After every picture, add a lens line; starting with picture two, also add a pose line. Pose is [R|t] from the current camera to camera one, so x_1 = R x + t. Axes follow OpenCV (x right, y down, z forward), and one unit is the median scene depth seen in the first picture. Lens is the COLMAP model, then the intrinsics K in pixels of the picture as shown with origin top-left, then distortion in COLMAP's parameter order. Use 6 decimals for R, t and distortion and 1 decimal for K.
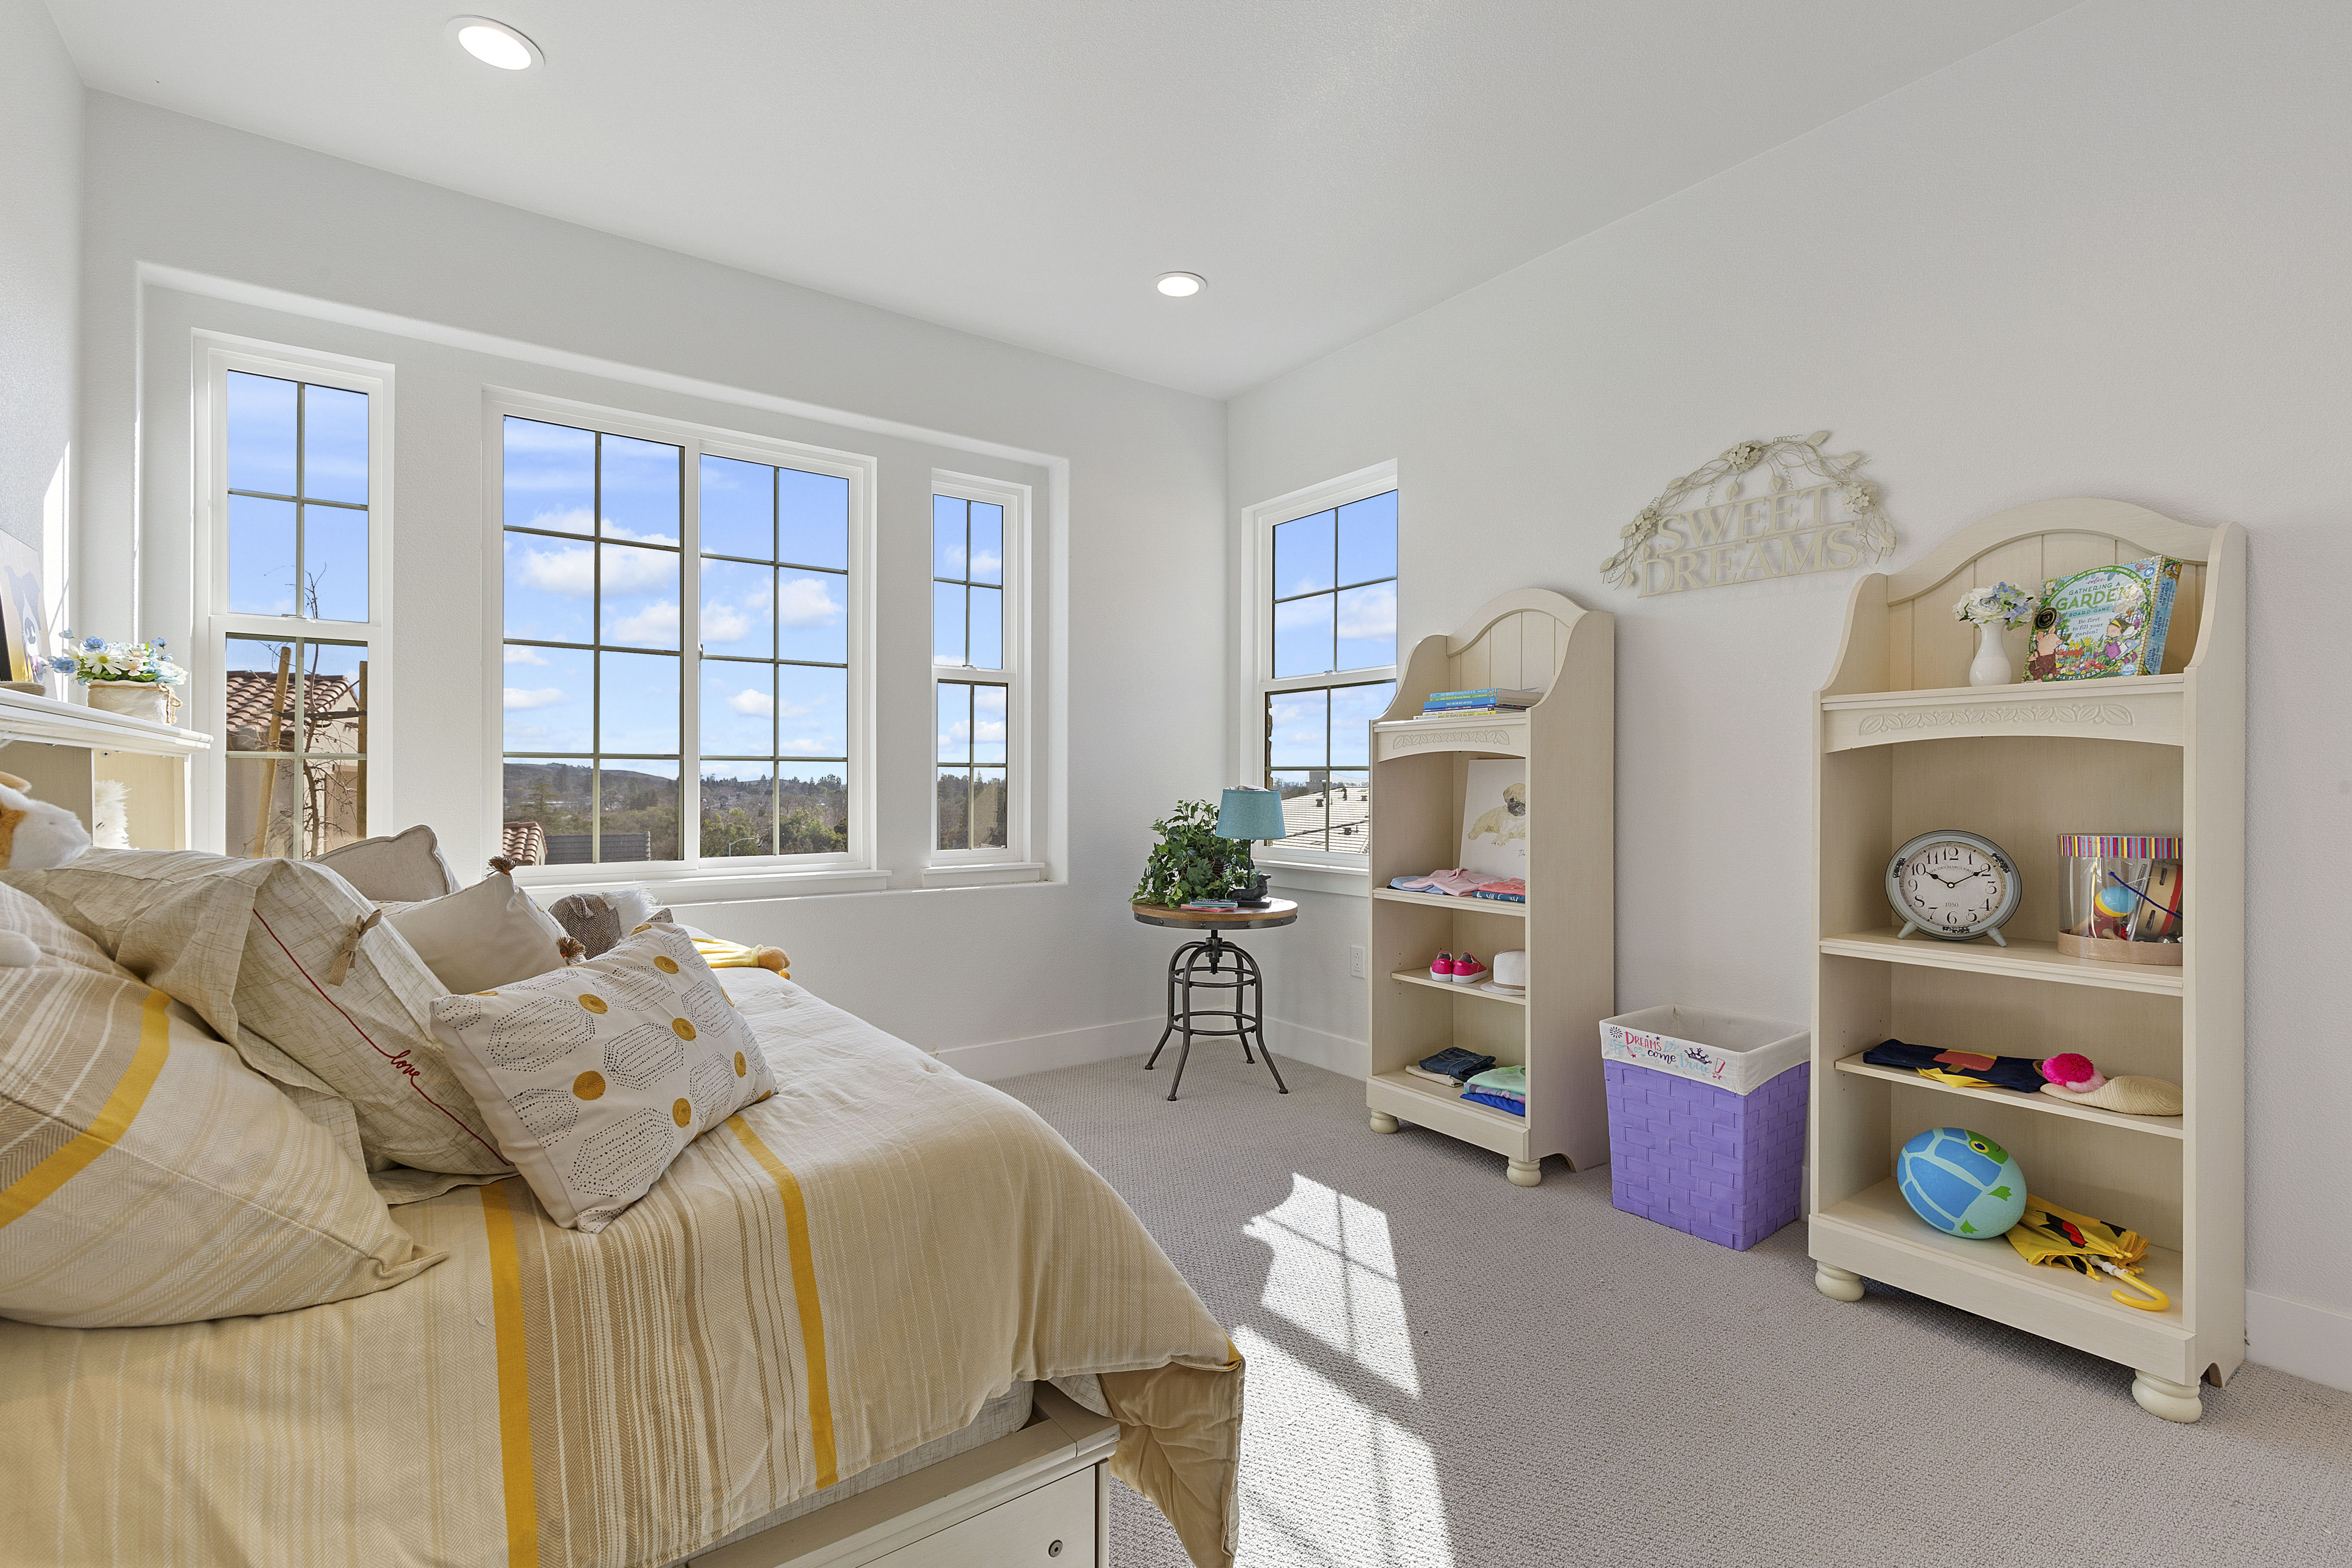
lens RADIAL K [[1083.7, 0, 1178.7], [0, 1083.7, 769.5], [0, 0, 1]] dist [0.057658, -0.000126]
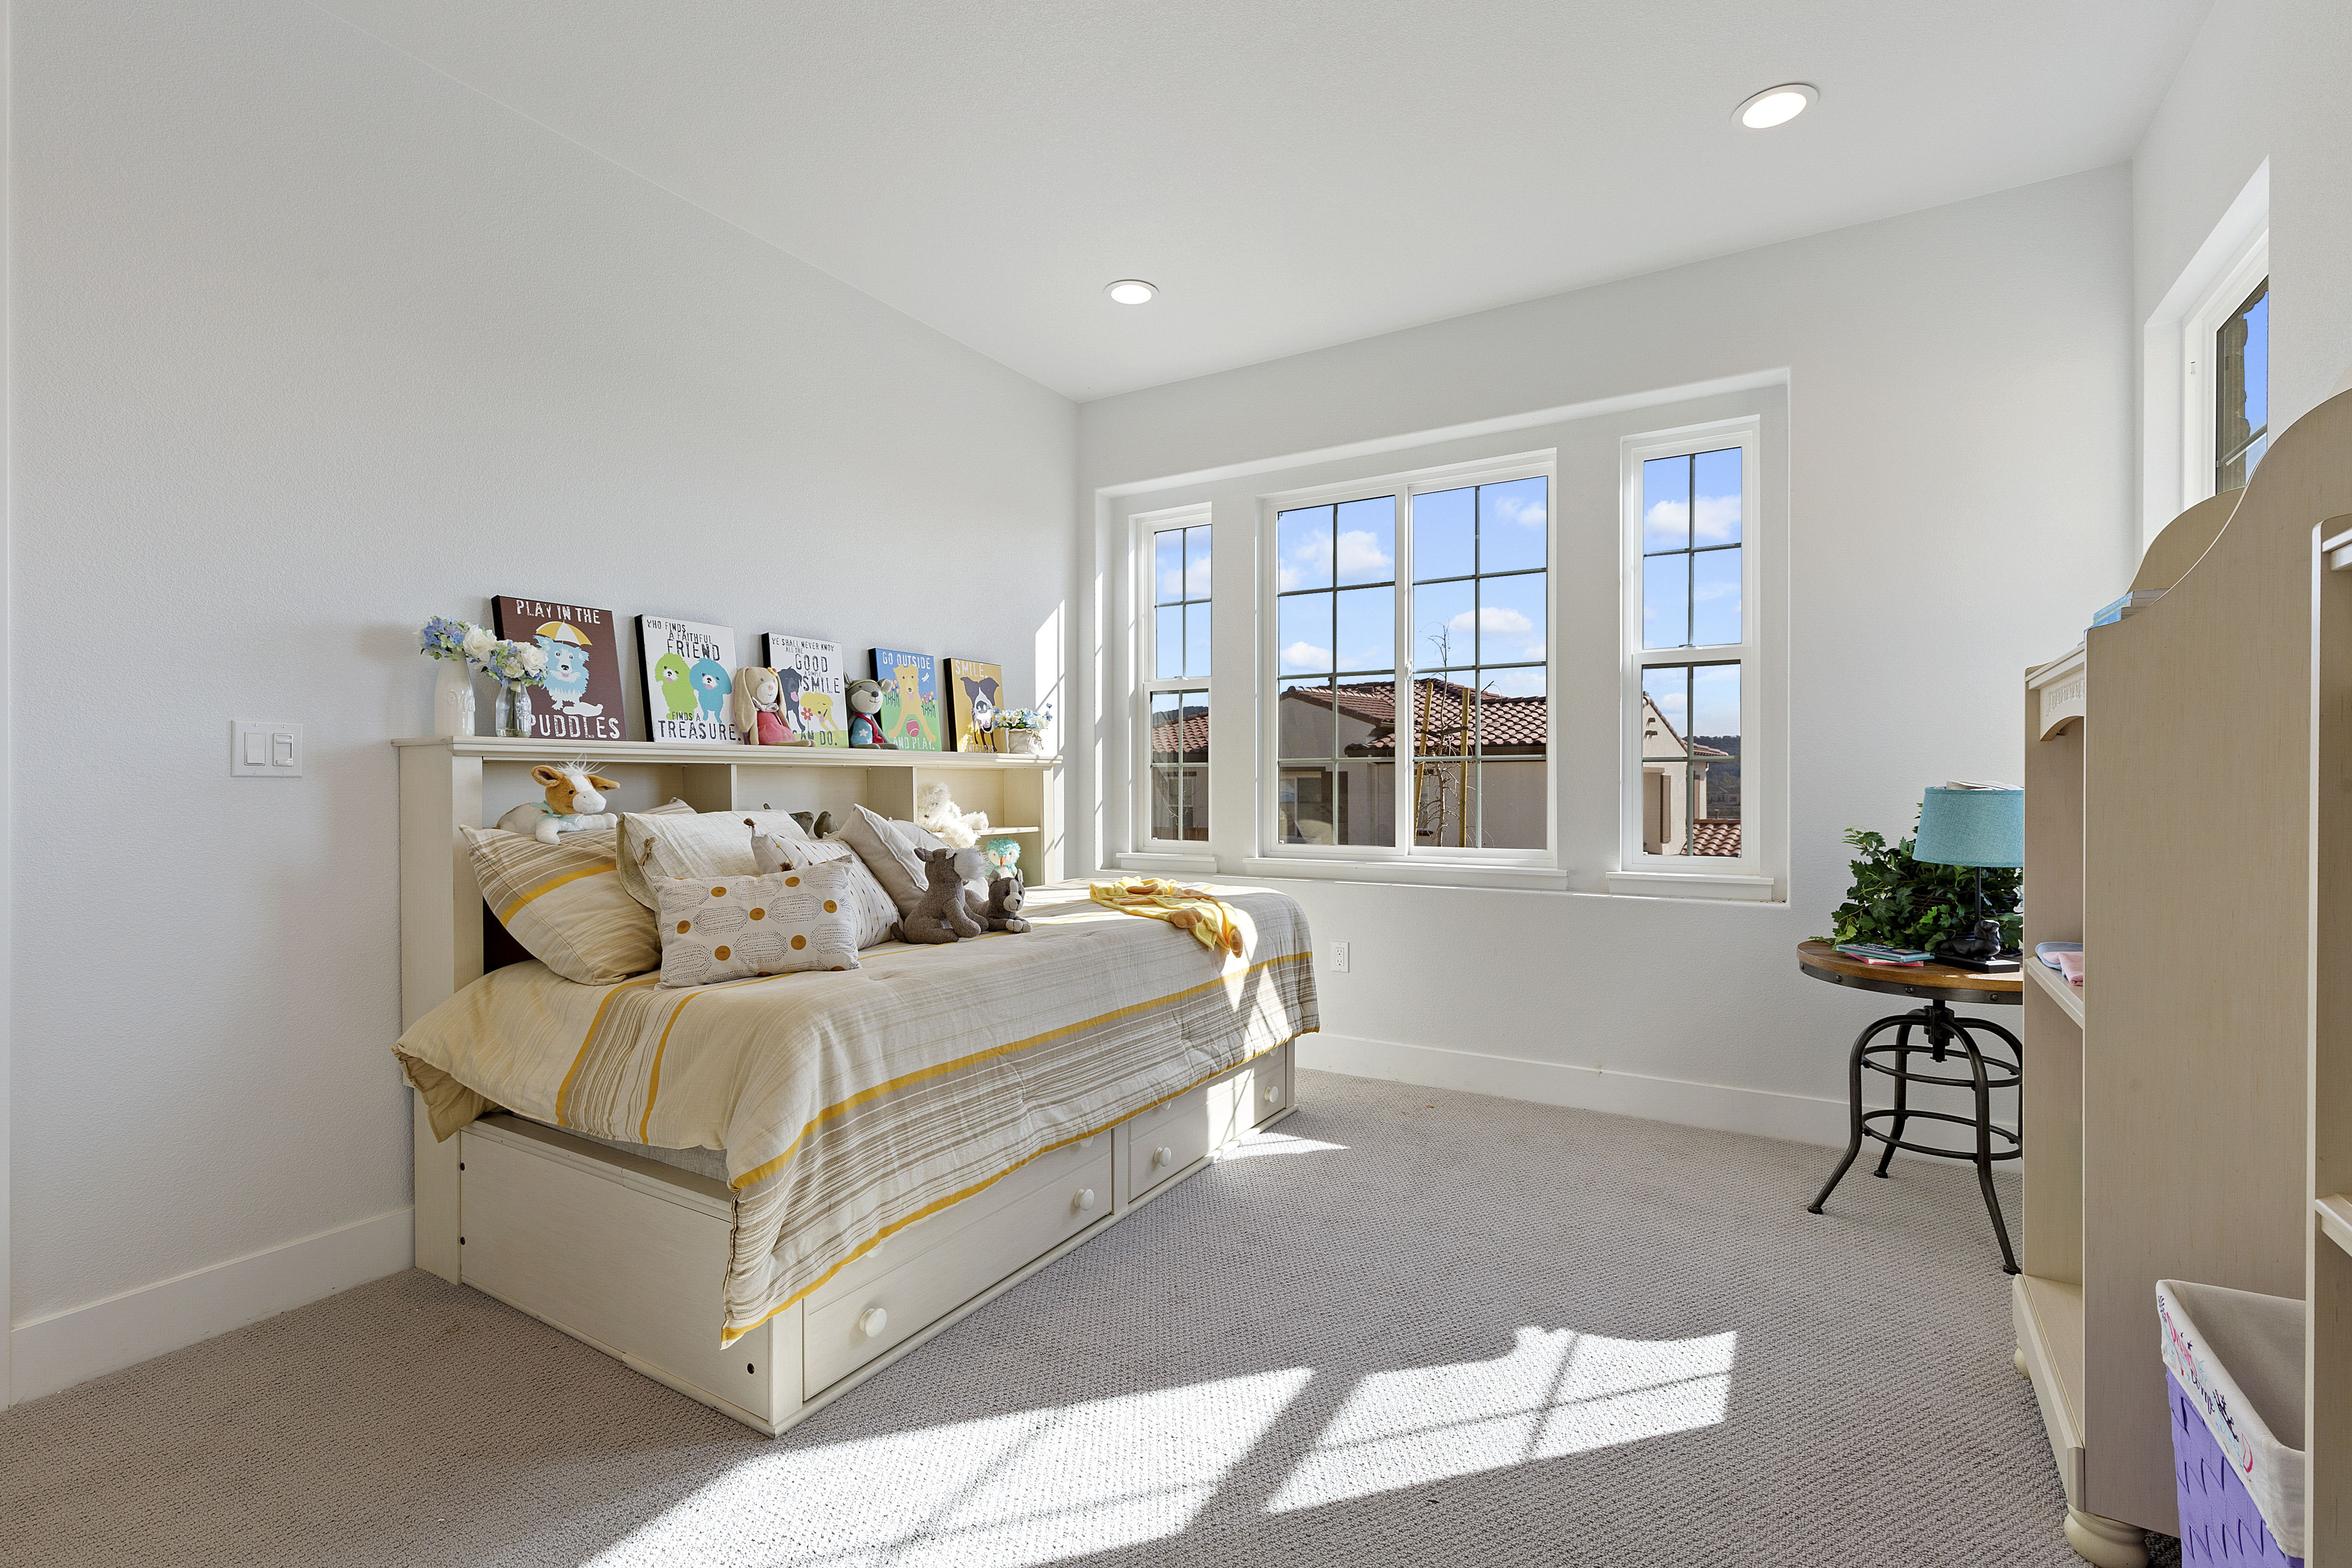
lens RADIAL K [[1057.0, 0, 1184.3], [0, 1057.0, 783.1], [0, 0, 1]] dist [0.007392, -0.000596]
pose [[0.392952, 0.002135, -0.919557, 0.507549], [0.009020, 0.999940, 0.006177, 0.006763], [0.919515, -0.010722, 0.392909, 0.347050]]
